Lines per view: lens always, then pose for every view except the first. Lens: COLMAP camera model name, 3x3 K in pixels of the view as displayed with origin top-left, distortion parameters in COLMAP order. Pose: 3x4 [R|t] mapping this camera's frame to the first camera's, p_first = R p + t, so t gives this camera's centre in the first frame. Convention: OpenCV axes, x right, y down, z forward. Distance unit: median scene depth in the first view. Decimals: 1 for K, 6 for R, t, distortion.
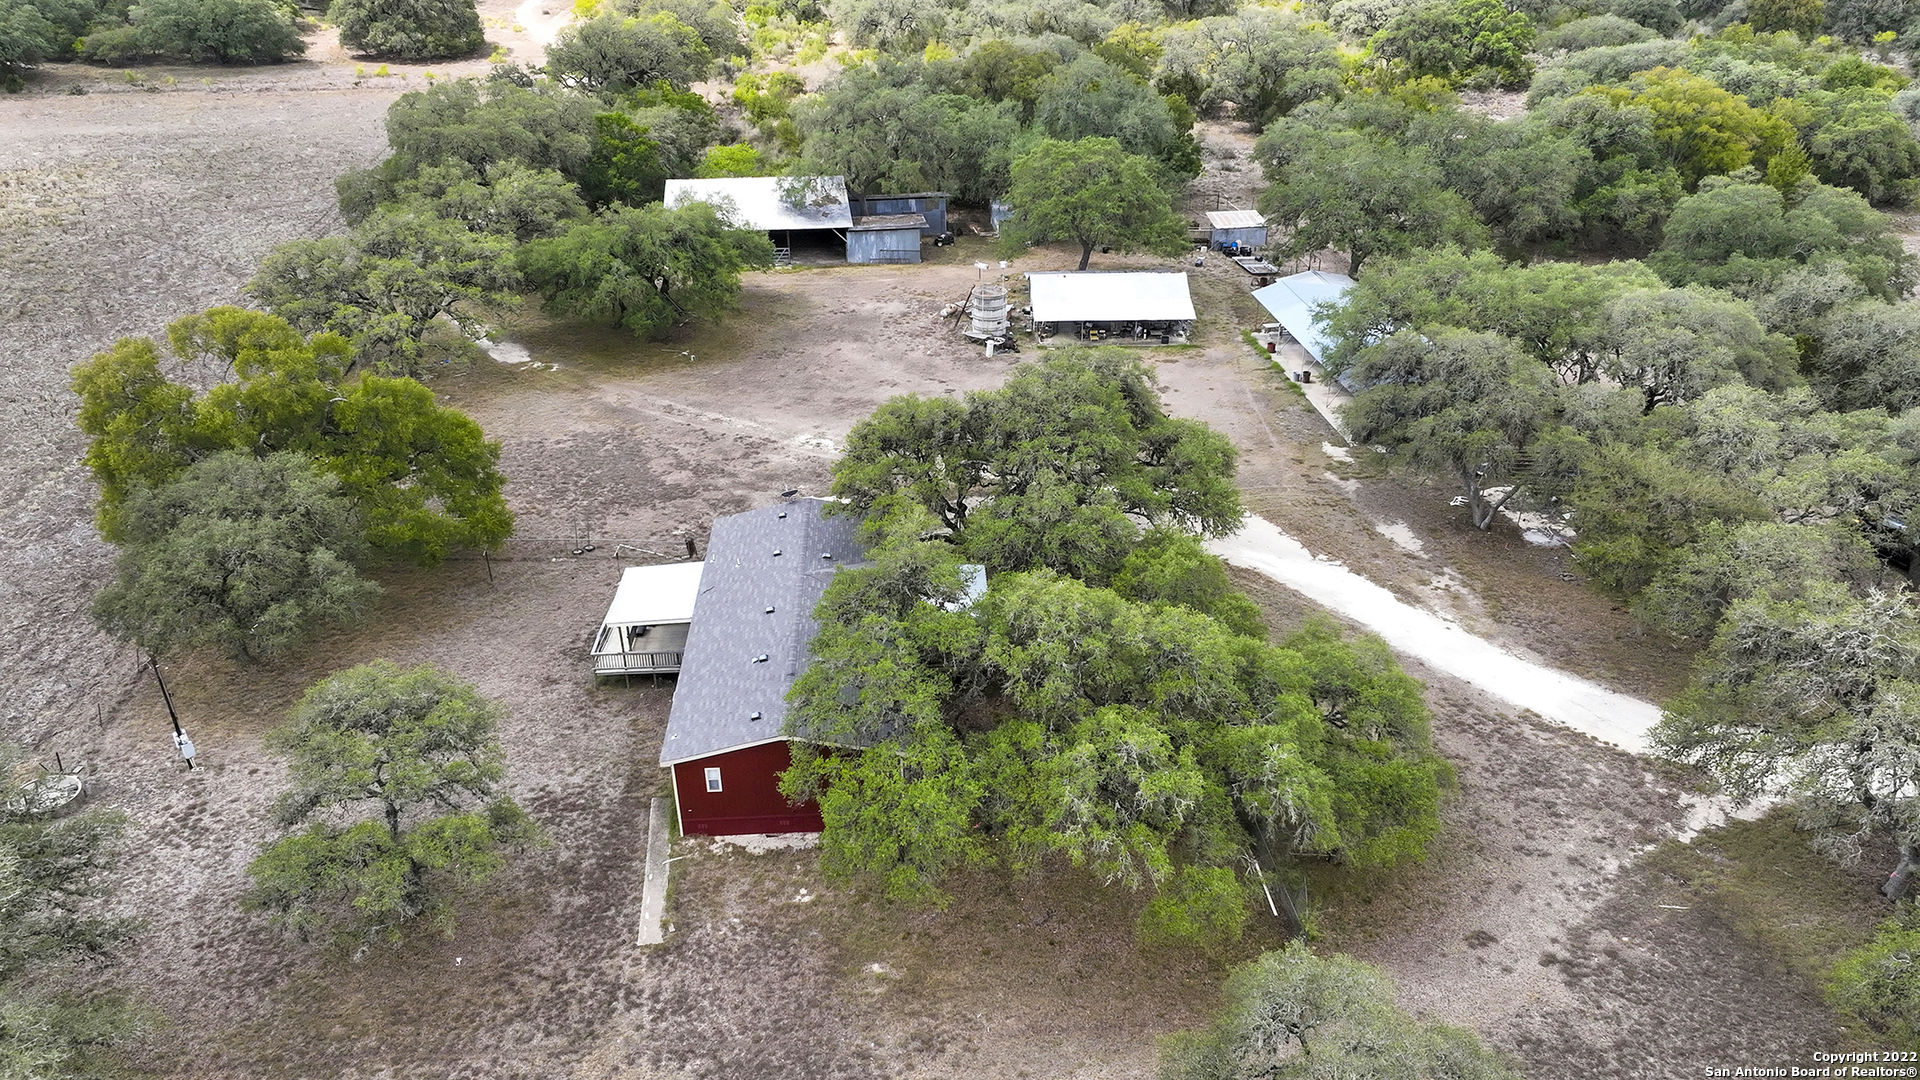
lens RADIAL K [[1354.3, 0, 961.0], [0, 1354.3, 542.0], [0, 0, 1]] dist [-0.009349, 0.011706]
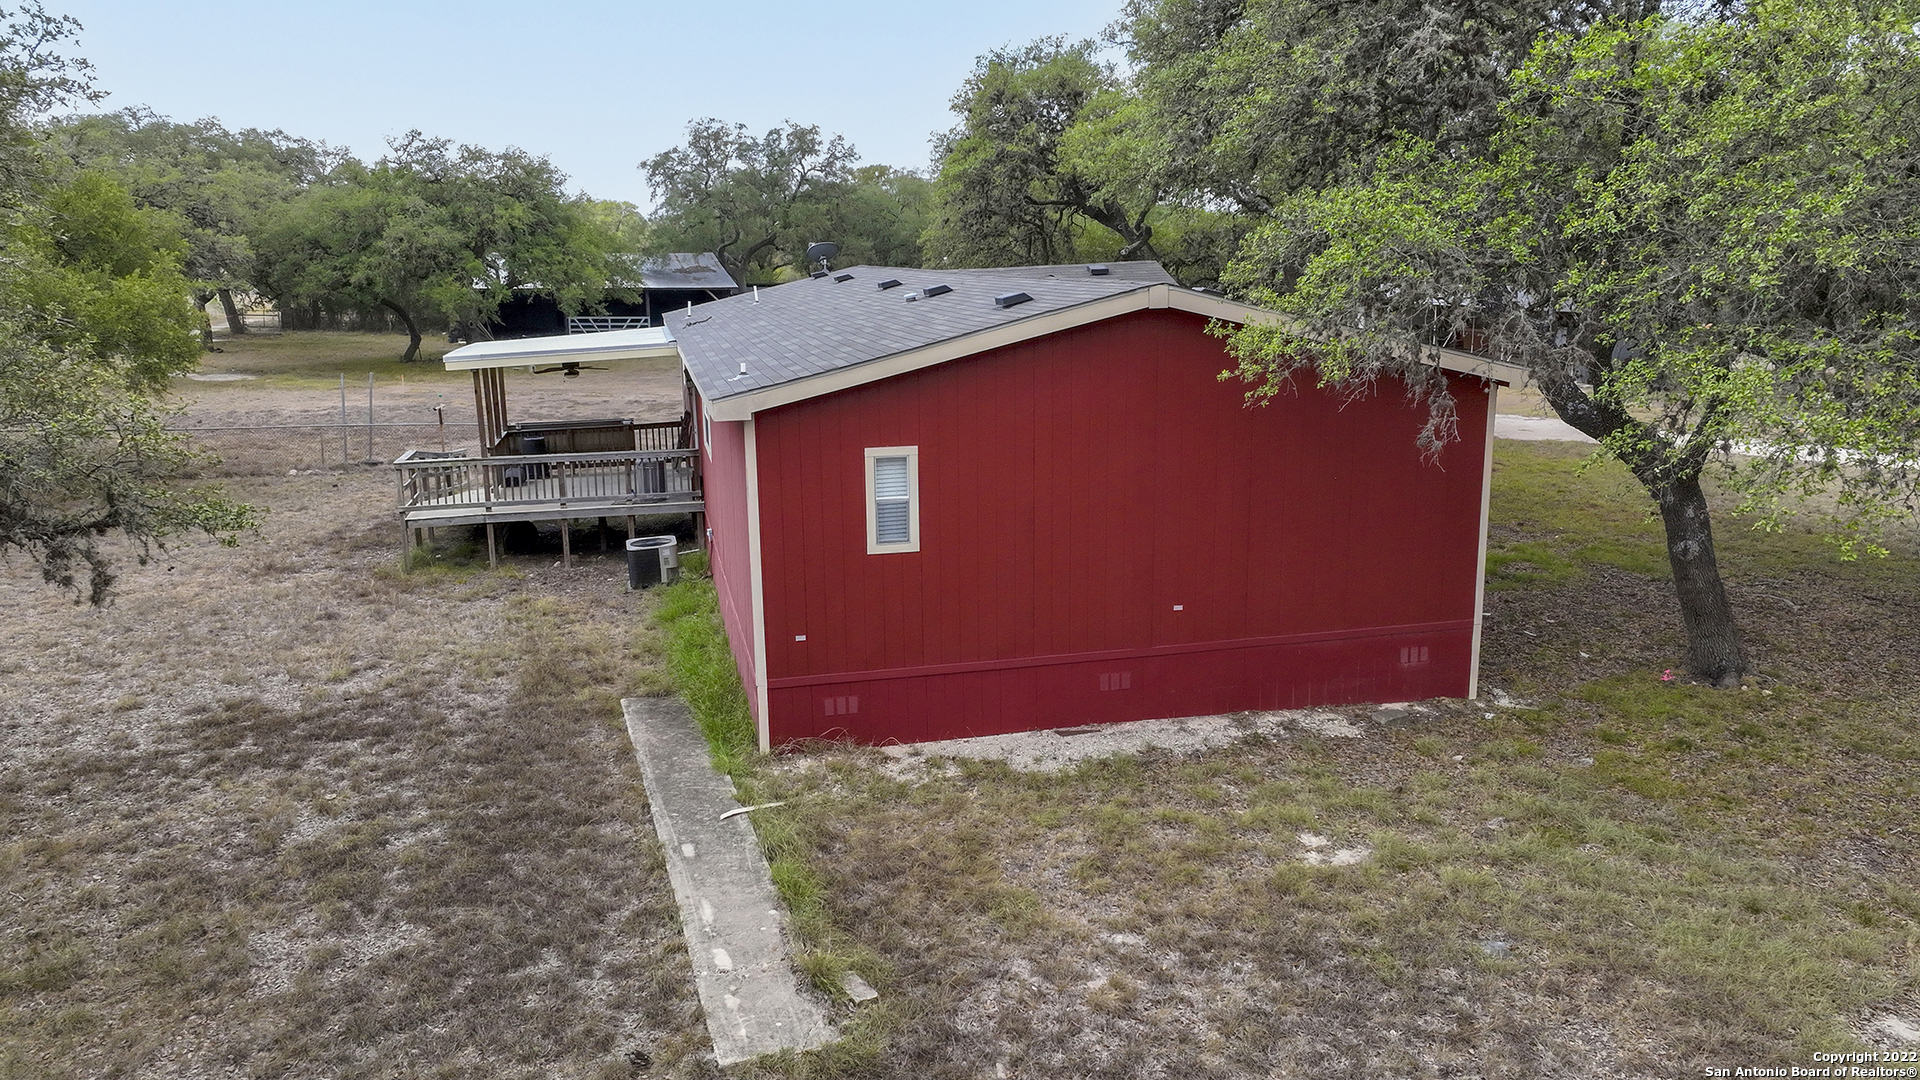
lens RADIAL K [[1354.3, 0, 961.7], [0, 1354.3, 537.3], [0, 0, 1]] dist [-0.009349, 0.011706]
pose [[0.983126, -0.034369, 0.179674, -0.221365], [0.084435, 0.956564, -0.279027, 0.264042], [-0.162280, 0.289490, 0.943324, 0.739269]]
